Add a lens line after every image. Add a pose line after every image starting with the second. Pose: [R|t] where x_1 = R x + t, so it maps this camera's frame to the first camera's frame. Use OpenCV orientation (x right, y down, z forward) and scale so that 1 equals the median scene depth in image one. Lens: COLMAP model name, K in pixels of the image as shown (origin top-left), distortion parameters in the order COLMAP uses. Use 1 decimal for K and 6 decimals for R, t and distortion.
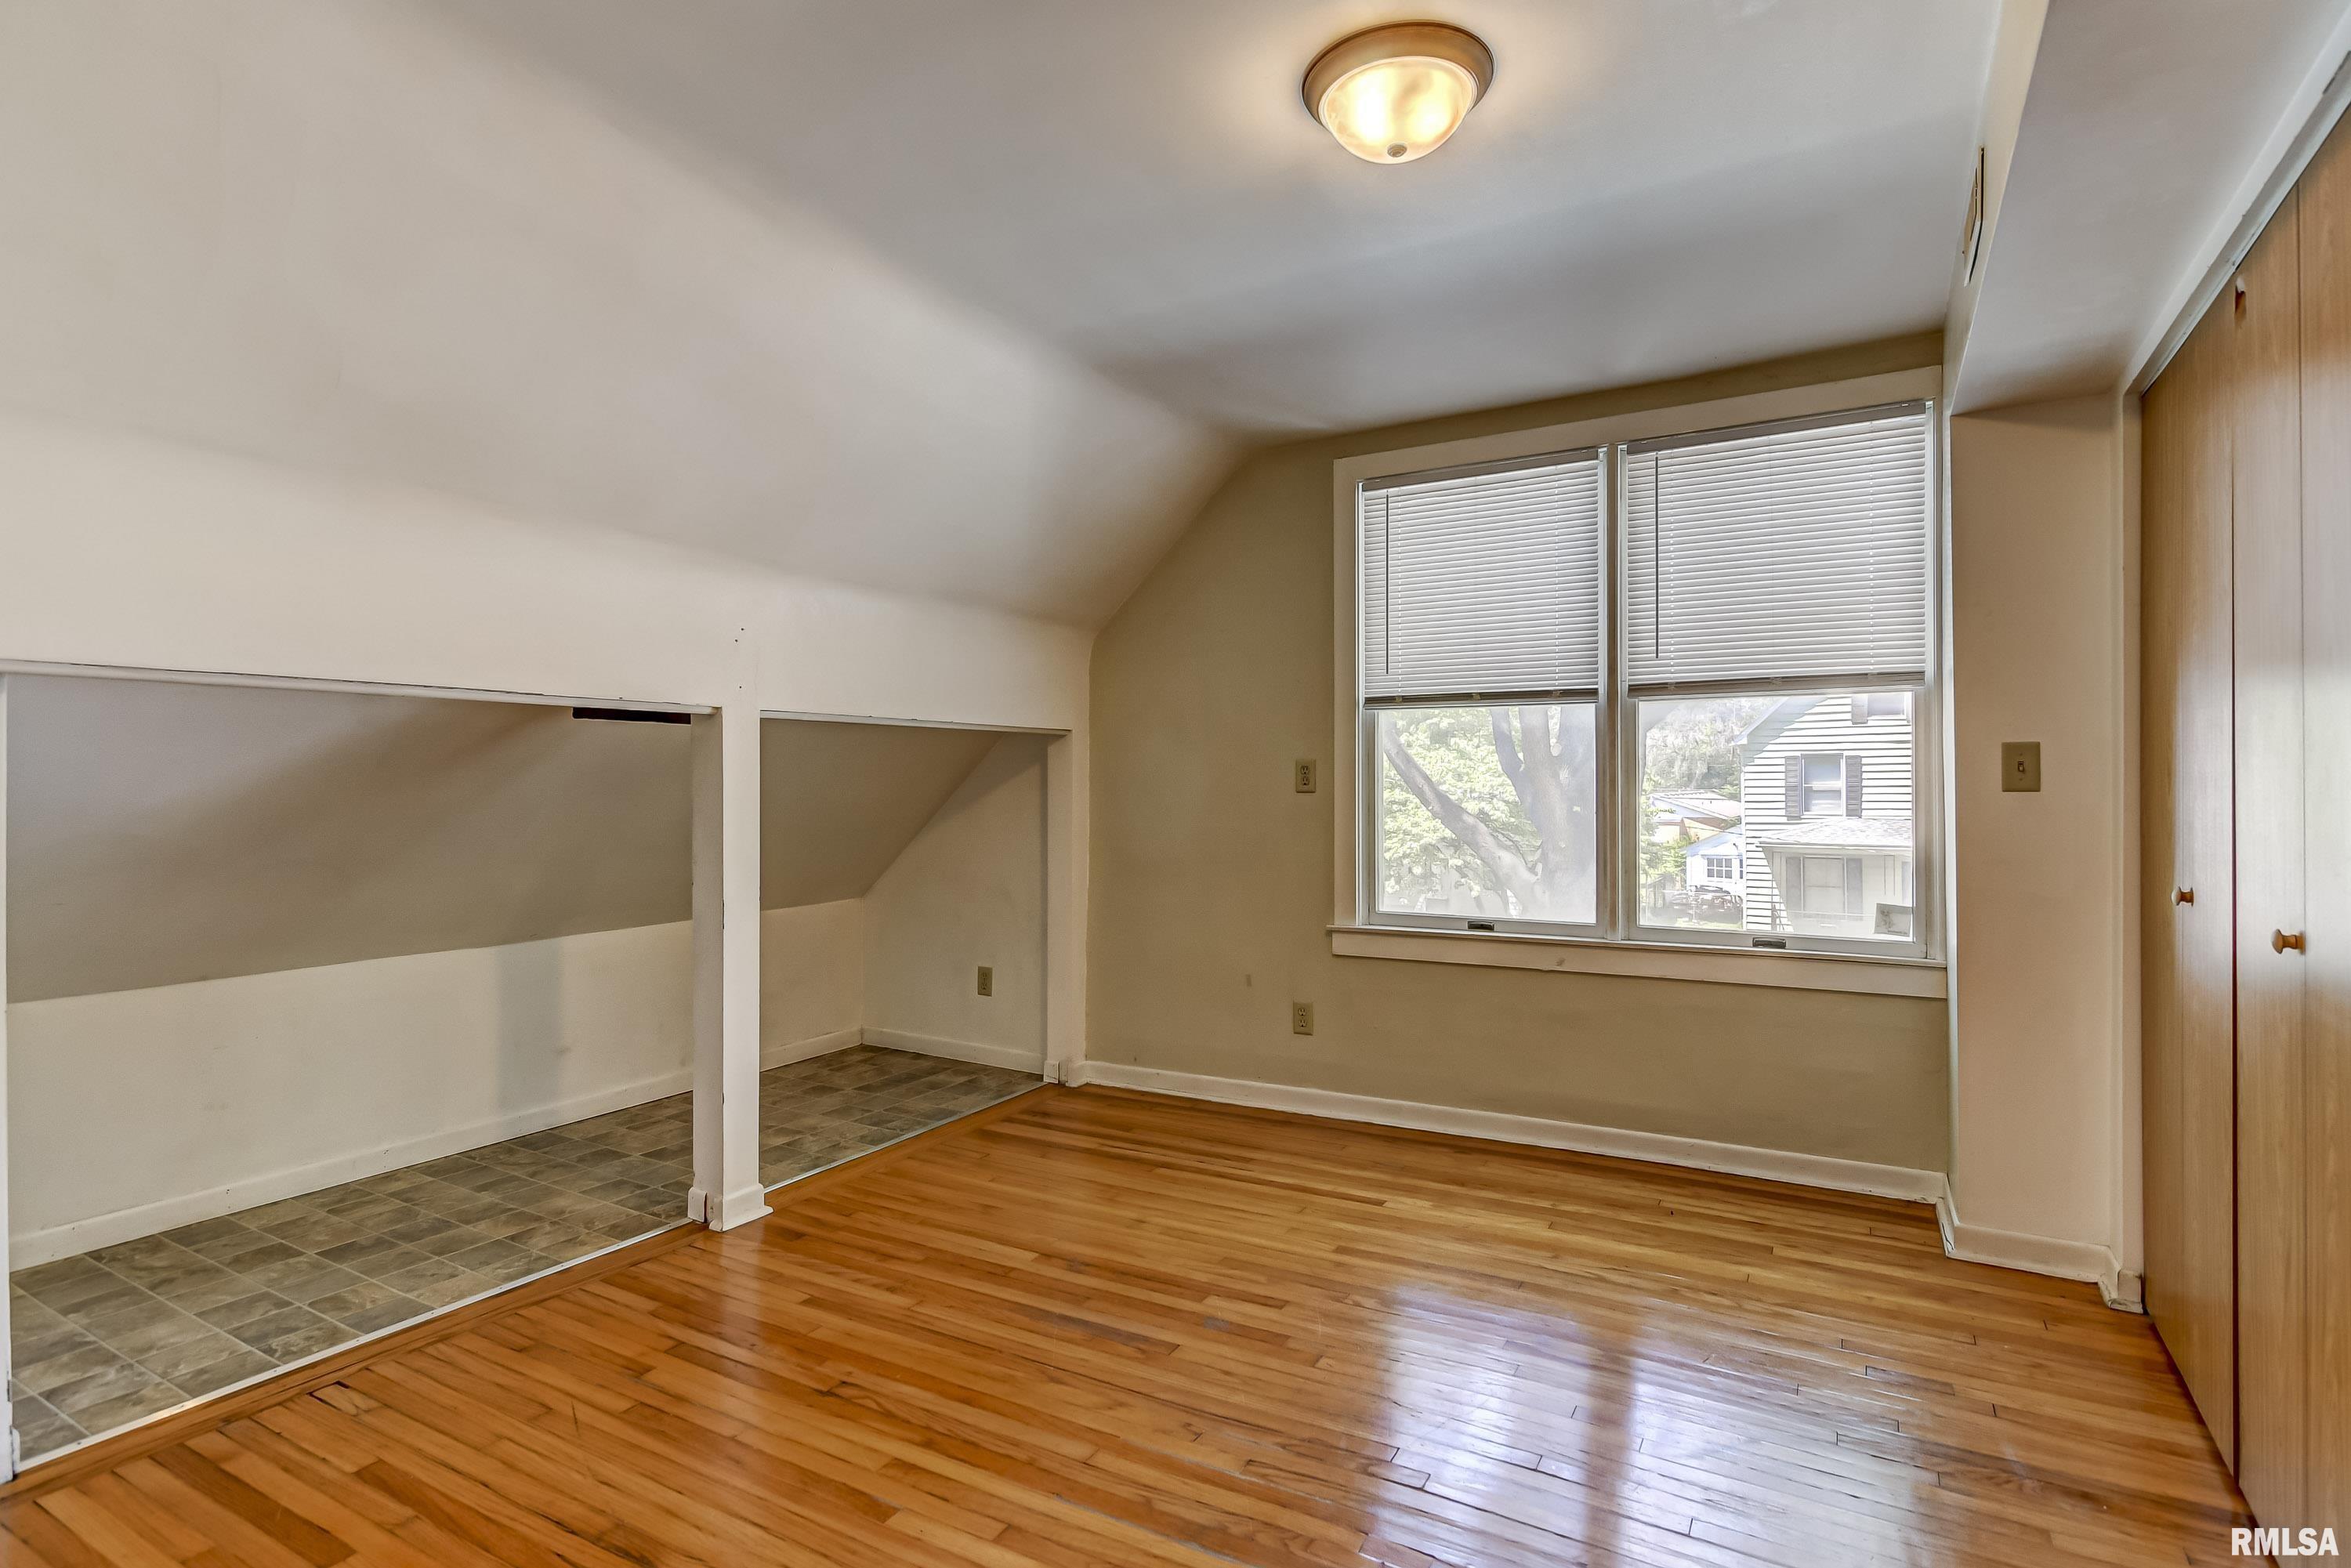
lens RADIAL K [[1186.9, 0, 1165.8], [0, 1186.9, 781.1], [0, 0, 1]] dist [0.017955, -0.014540]
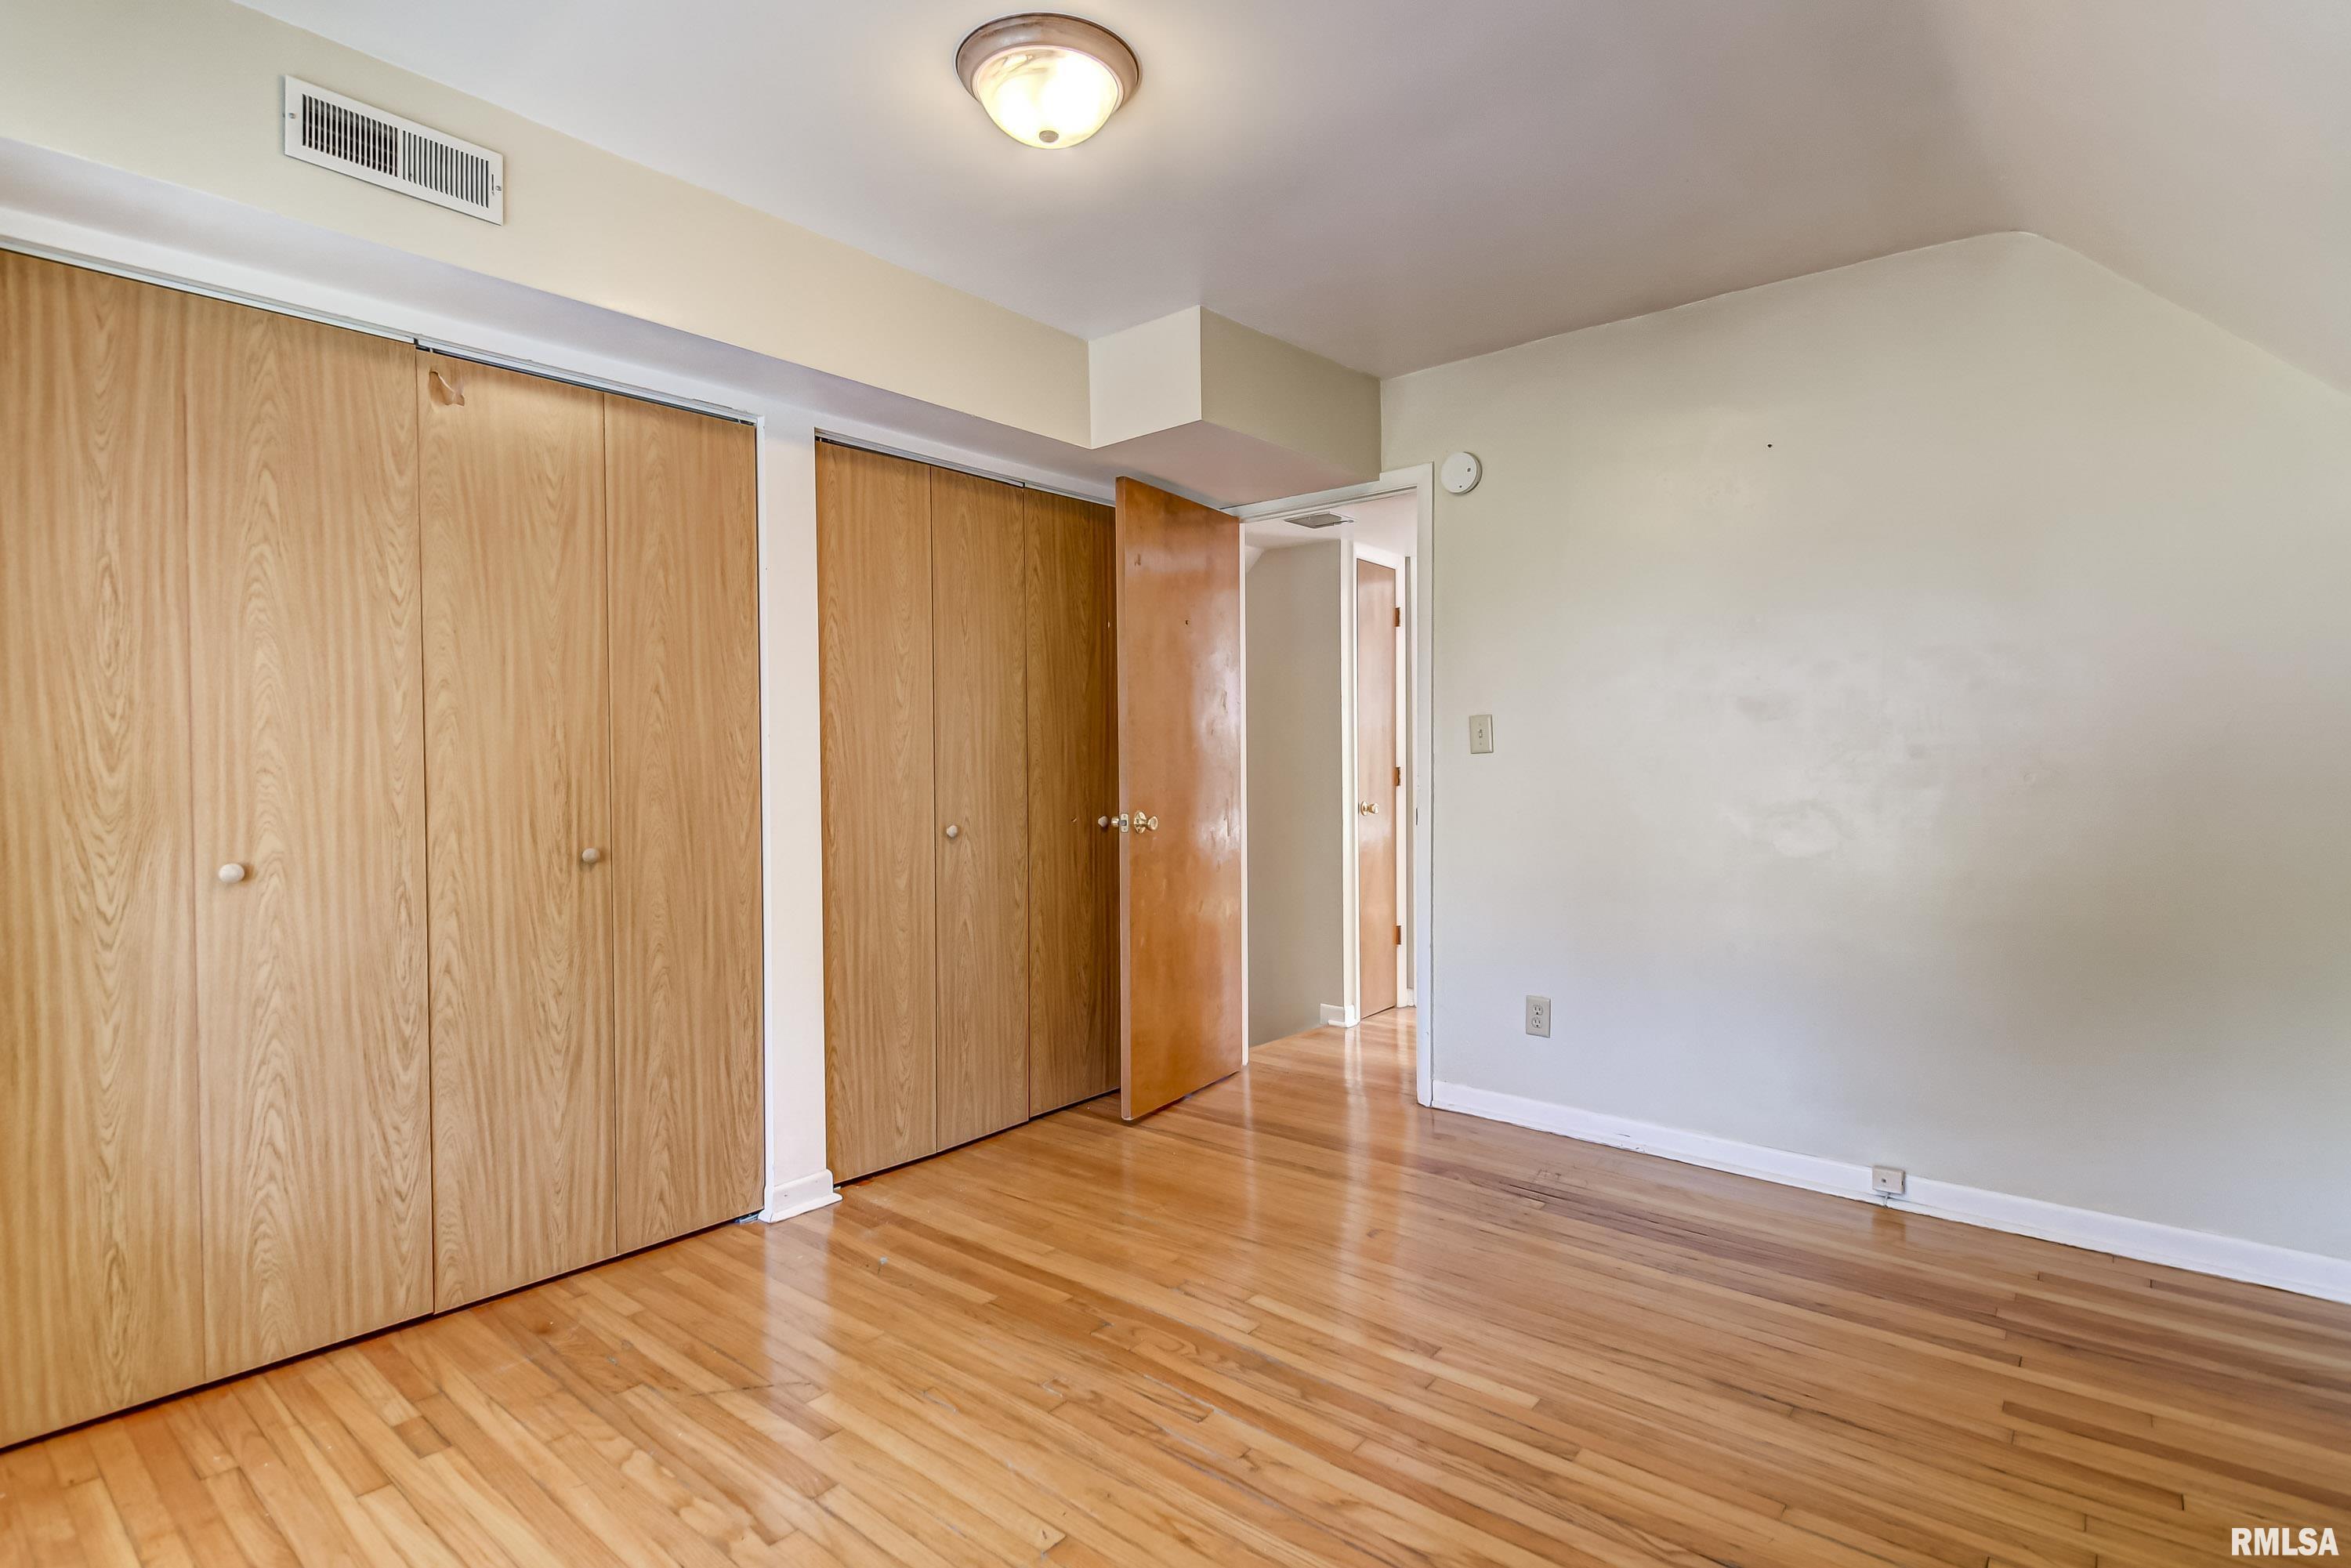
lens RADIAL K [[1186.9, 0, 1165.8], [0, 1186.9, 781.1], [0, 0, 1]] dist [0.017955, -0.014540]
pose [[-0.985765, 0.006118, 0.168017, -0.070787], [0.009391, 0.999781, 0.018697, 0.010680], [-0.167866, 0.020009, -0.985607, 1.907363]]
